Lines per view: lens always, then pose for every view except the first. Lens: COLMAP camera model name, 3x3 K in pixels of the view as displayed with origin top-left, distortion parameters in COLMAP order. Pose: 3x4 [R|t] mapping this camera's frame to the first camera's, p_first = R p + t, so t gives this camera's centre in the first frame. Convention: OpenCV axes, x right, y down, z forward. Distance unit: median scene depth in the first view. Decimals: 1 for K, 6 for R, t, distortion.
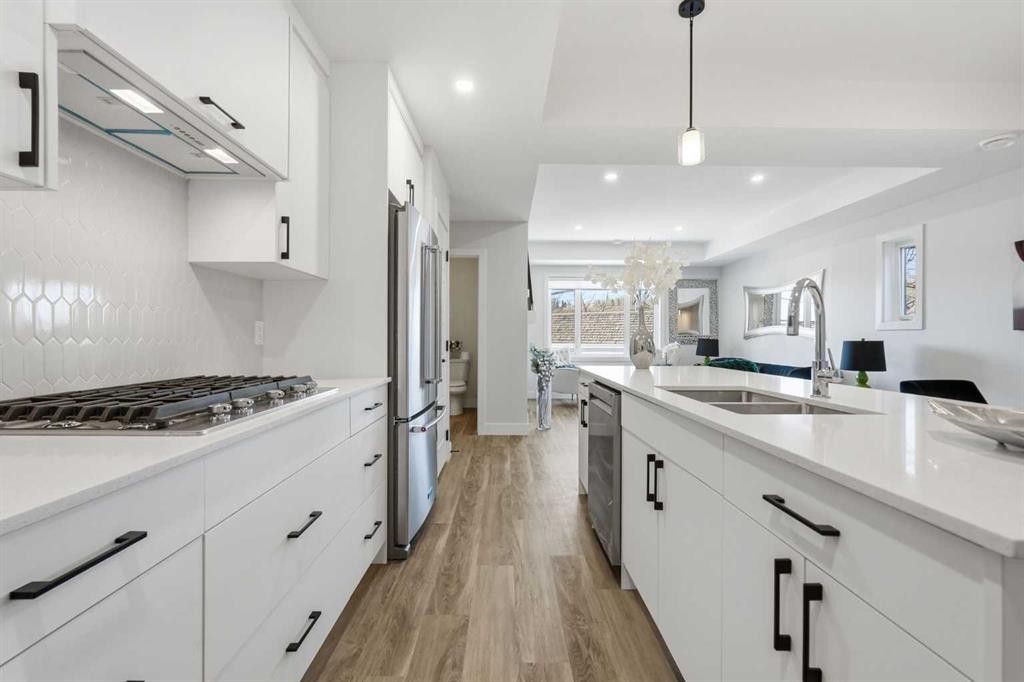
lens RADIAL K [[450.3, 0, 511.0], [0, 450.3, 338.5], [0, 0, 1]] dist [-0.015840, 0.007907]
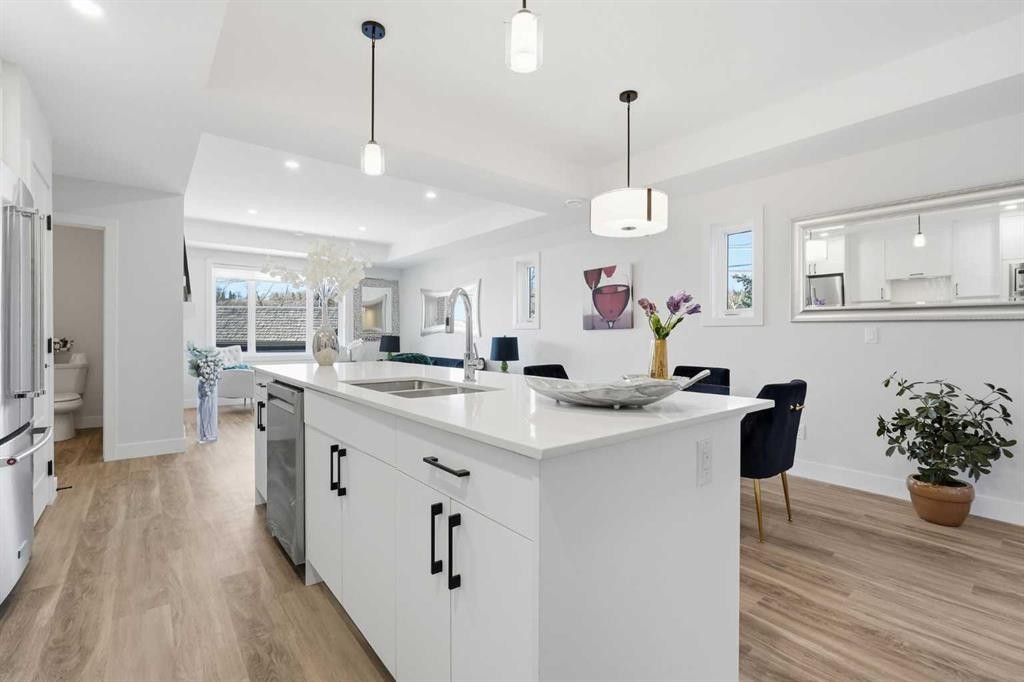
lens RADIAL K [[450.3, 0, 511.0], [0, 450.3, 338.5], [0, 0, 1]] dist [-0.015840, 0.007907]
pose [[0.781755, -0.004895, 0.623566, -0.010881], [0.000605, 0.999975, 0.007092, -0.000126], [-0.623585, -0.005167, 0.781738, -0.043296]]
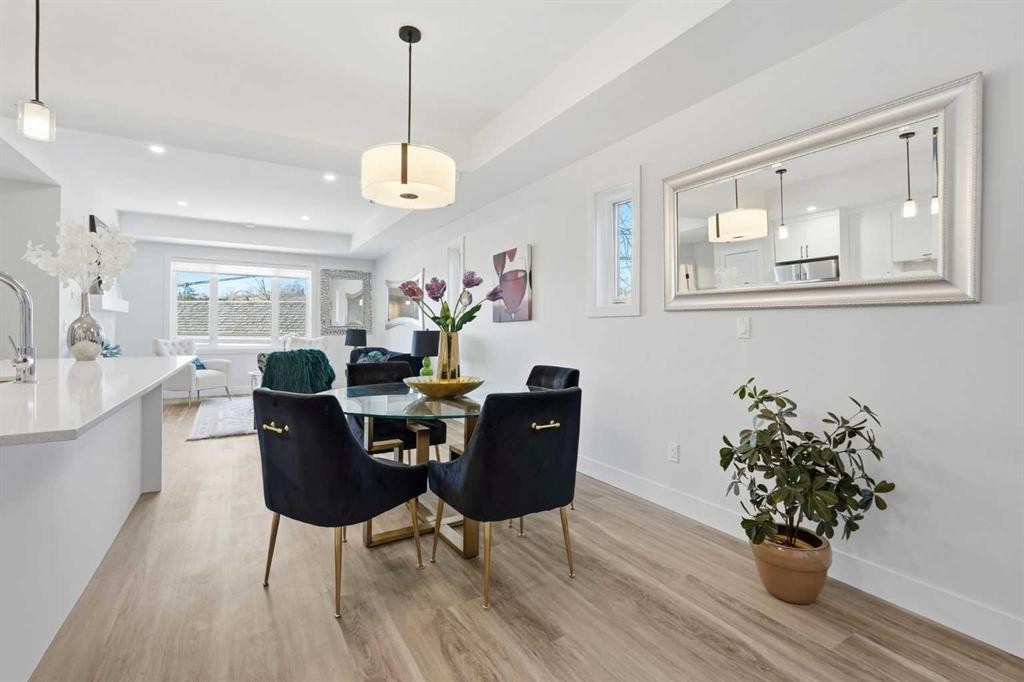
lens RADIAL K [[455.9, 0, 510.2], [0, 455.9, 333.5], [0, 0, 1]] dist [-0.004857, -0.000029]
pose [[0.861092, -0.003366, 0.508437, 0.573523], [-0.001095, 0.999963, 0.008474, 0.004156], [-0.508447, -0.007854, 0.861057, -0.232019]]
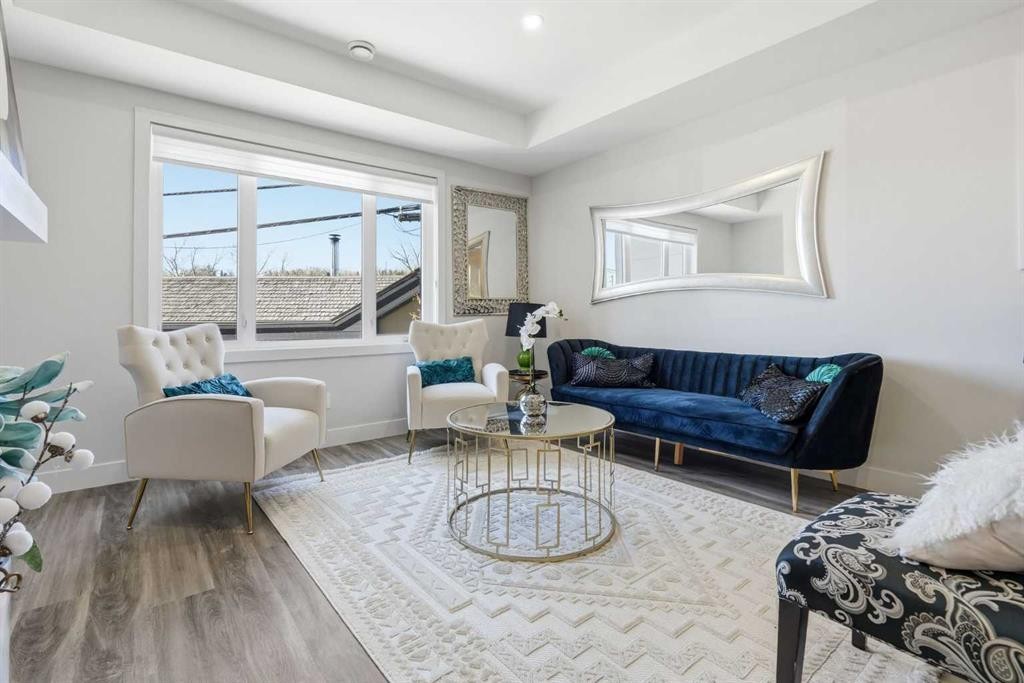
lens RADIAL K [[479.2, 0, 505.9], [0, 479.2, 304.1], [0, 0, 1]] dist [-0.002344, -0.000392]
pose [[0.793743, 0.005348, 0.608230, 0.218672], [0.011088, 0.999668, -0.023260, 0.039733], [-0.608152, 0.025206, 0.793420, 1.563981]]
